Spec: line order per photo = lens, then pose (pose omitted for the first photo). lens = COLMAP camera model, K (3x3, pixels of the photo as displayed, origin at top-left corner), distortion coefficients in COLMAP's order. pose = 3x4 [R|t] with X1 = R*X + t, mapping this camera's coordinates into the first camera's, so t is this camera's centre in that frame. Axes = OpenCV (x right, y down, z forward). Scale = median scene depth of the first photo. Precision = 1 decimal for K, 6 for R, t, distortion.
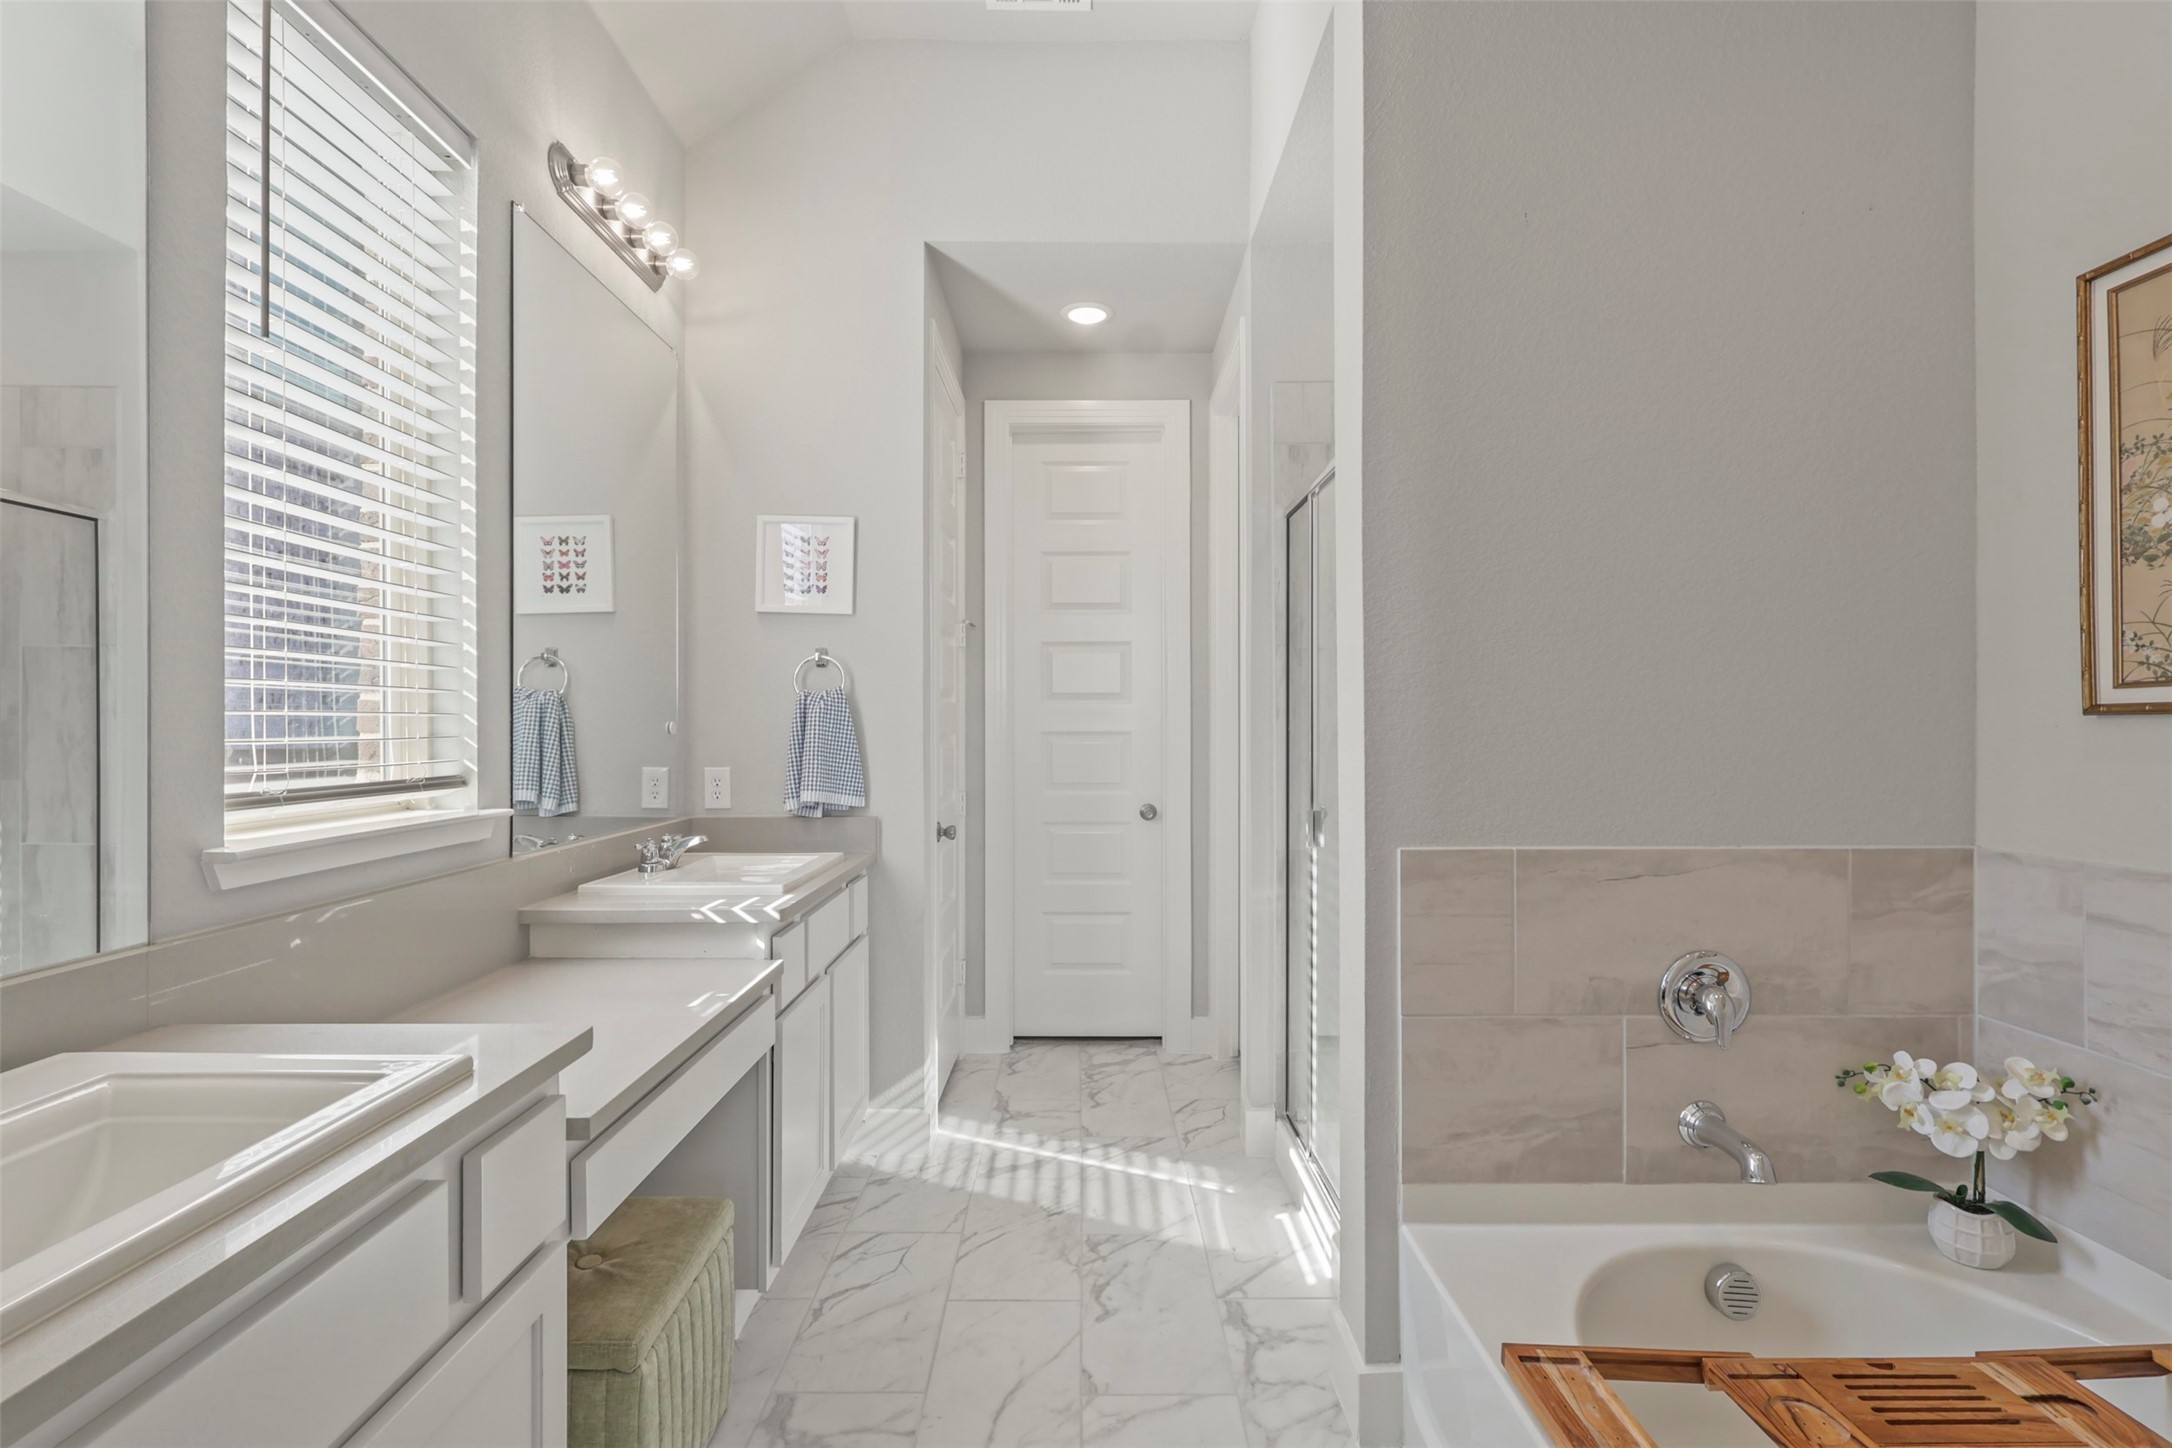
lens RADIAL K [[1006.6, 0, 1085.5], [0, 1006.6, 724.3], [0, 0, 1]] dist [-0.005793, 0.001653]
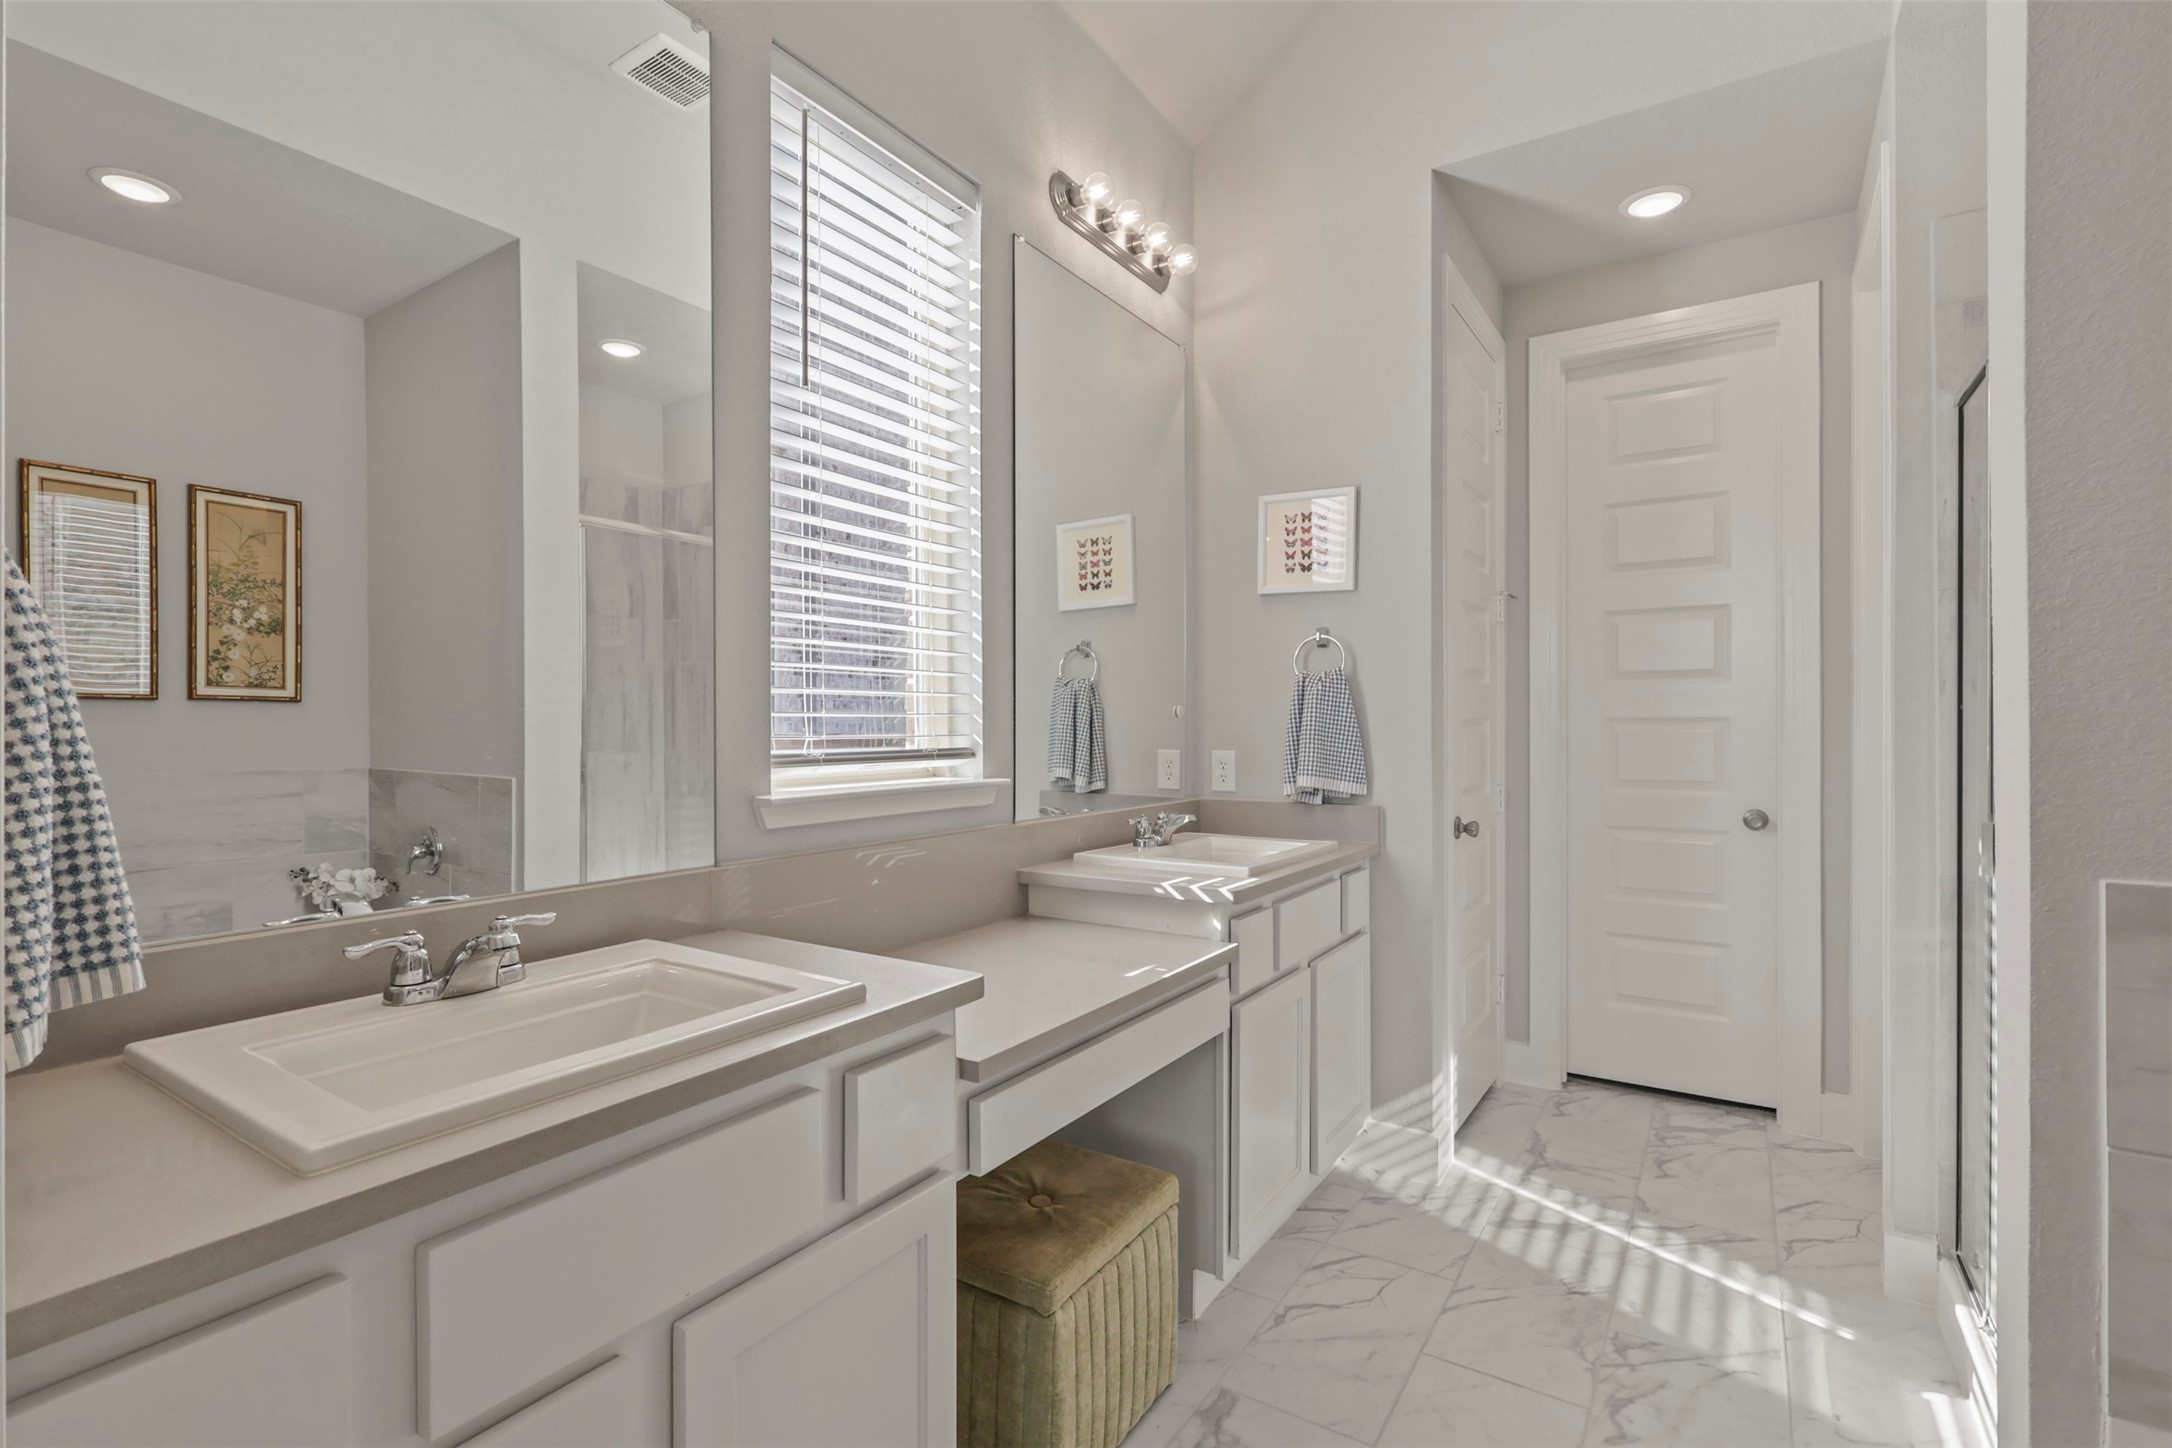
lens RADIAL K [[1006.6, 0, 1072.7], [0, 1006.6, 726.3], [0, 0, 1]] dist [-0.005793, 0.001653]
pose [[0.833076, 0.001430, -0.553156, 0.073487], [0.001032, 0.999991, 0.004140, 0.014940], [0.553157, -0.004020, 0.833067, 0.075904]]
